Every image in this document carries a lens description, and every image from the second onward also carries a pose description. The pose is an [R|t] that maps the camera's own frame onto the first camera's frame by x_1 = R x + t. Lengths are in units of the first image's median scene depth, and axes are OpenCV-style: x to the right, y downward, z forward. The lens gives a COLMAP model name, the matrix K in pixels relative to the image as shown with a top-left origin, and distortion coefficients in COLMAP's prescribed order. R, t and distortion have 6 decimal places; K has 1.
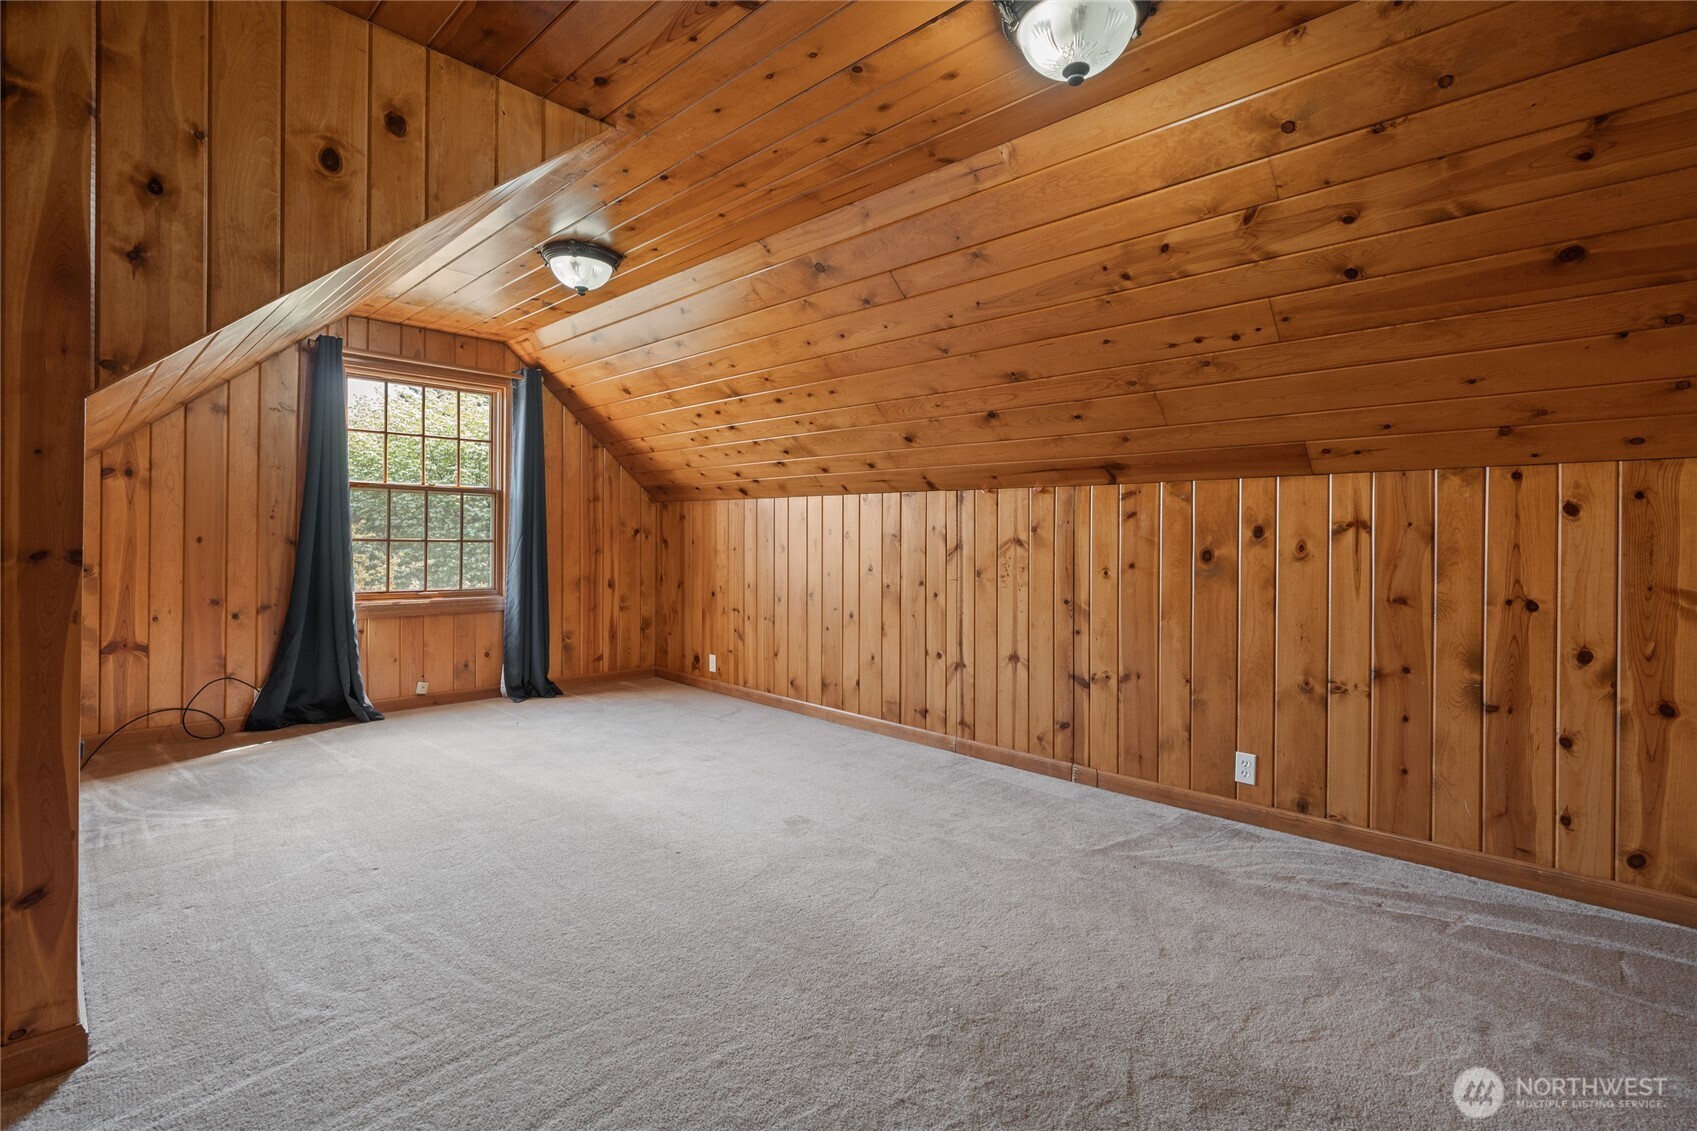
lens RADIAL K [[824.1, 0, 847.1], [0, 824.1, 539.7], [0, 0, 1]] dist [-0.004836, 0.001906]
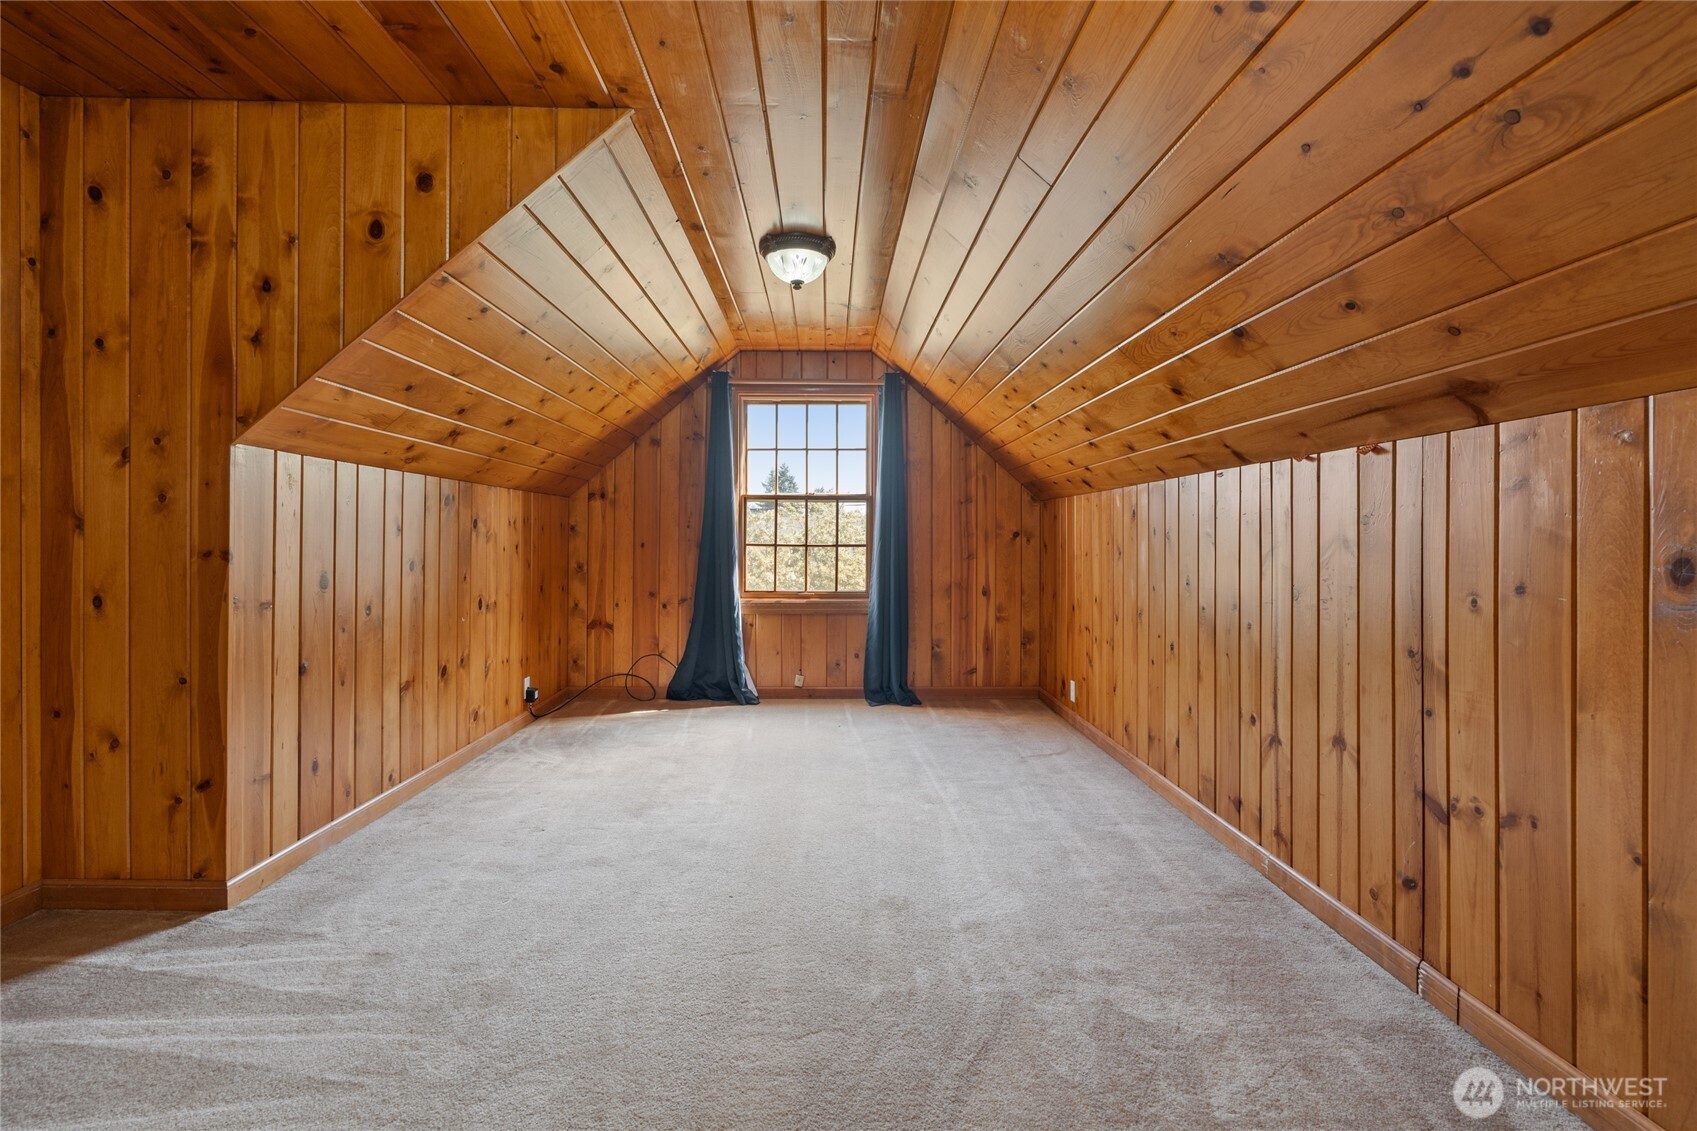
lens RADIAL K [[824.1, 0, 847.1], [0, 824.1, 539.7], [0, 0, 1]] dist [-0.004836, 0.001906]
pose [[0.693377, -0.009675, -0.720510, 0.379057], [0.004061, 0.999946, -0.009520, 0.005043], [0.720564, 0.003675, 0.693379, 0.346861]]
